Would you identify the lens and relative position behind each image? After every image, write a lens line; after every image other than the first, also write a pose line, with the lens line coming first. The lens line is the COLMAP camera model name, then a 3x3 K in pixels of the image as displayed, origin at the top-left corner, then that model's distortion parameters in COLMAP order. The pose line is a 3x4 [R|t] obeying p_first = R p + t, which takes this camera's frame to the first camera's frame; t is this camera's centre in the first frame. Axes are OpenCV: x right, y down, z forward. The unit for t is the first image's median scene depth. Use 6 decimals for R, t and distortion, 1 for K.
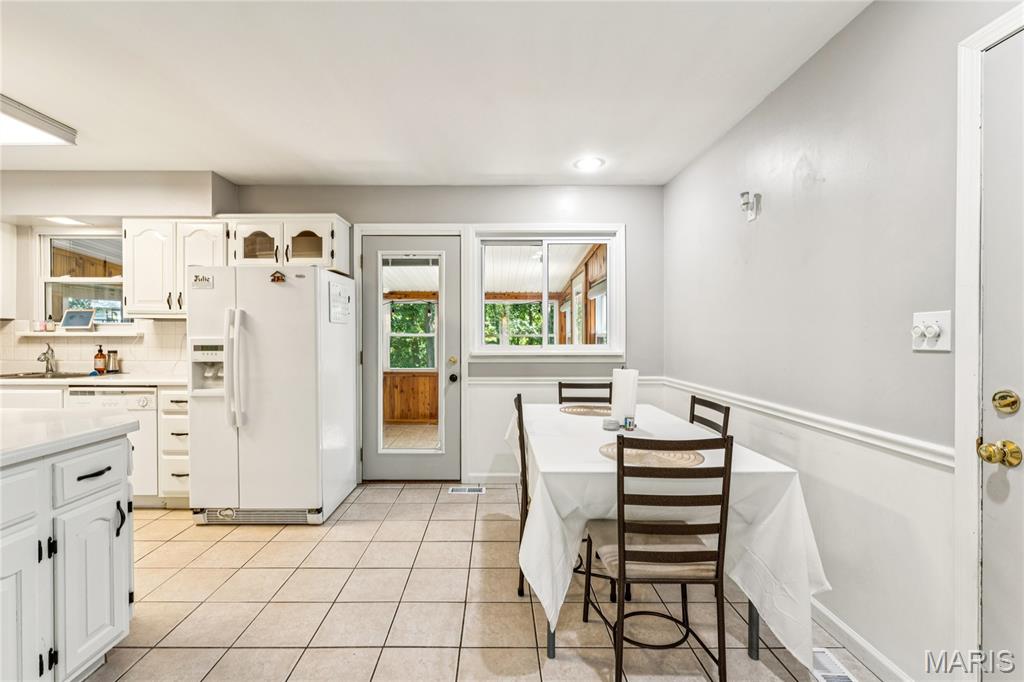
lens RADIAL K [[449.0, 0, 496.4], [0, 449.0, 337.7], [0, 0, 1]] dist [-0.000373, -0.000100]
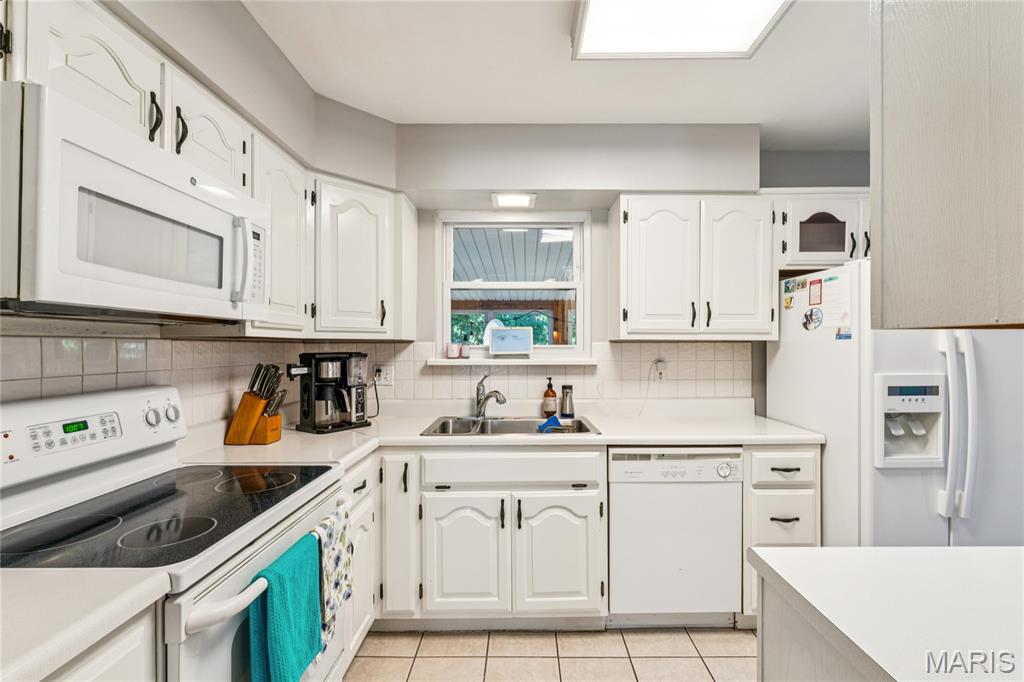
lens RADIAL K [[449.5, 0, 525.2], [0, 449.5, 346.8], [0, 0, 1]] dist [-0.000099, 0.000036]
pose [[0.999985, -0.004871, 0.002368, -0.981957], [0.004880, 0.999982, -0.003467, -0.031884], [-0.002351, 0.003478, 0.999991, 0.316475]]
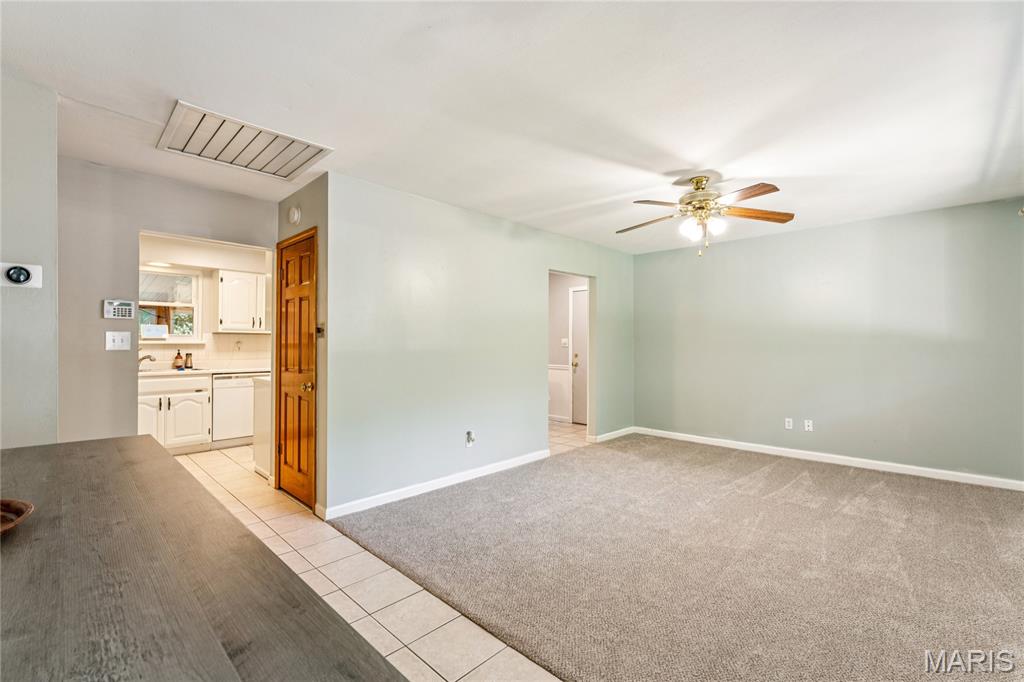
lens RADIAL K [[453.2, 0, 516.0], [0, 453.2, 339.0], [0, 0, 1]] dist [-0.001770, -0.000405]
pose [[0.695185, 0.005873, 0.718807, -1.255896], [0.001411, 0.999954, -0.009535, -0.003828], [-0.718829, 0.007643, 0.695145, -0.872879]]
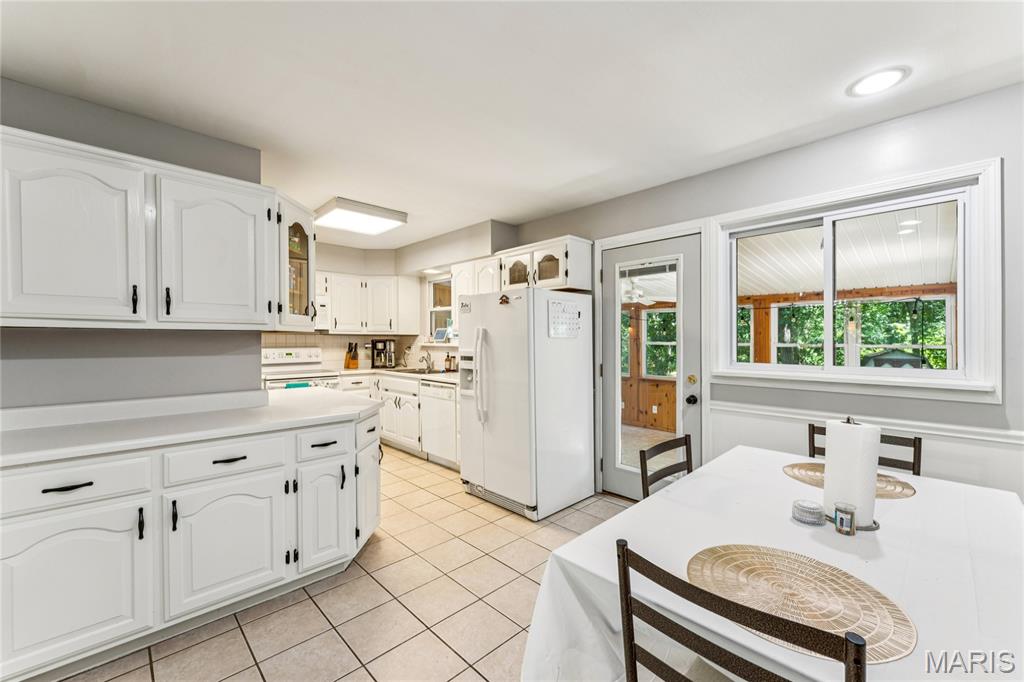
lens RADIAL K [[410.4, 0, 512.0], [0, 410.4, 341.0], [0, 0, 1]] dist [-0.000430, -0.000153]
pose [[0.697628, 0.003208, -0.716453, 0.248614], [-0.004331, 0.999991, 0.000260, -0.023354], [0.716447, 0.002921, 0.697636, 0.220580]]
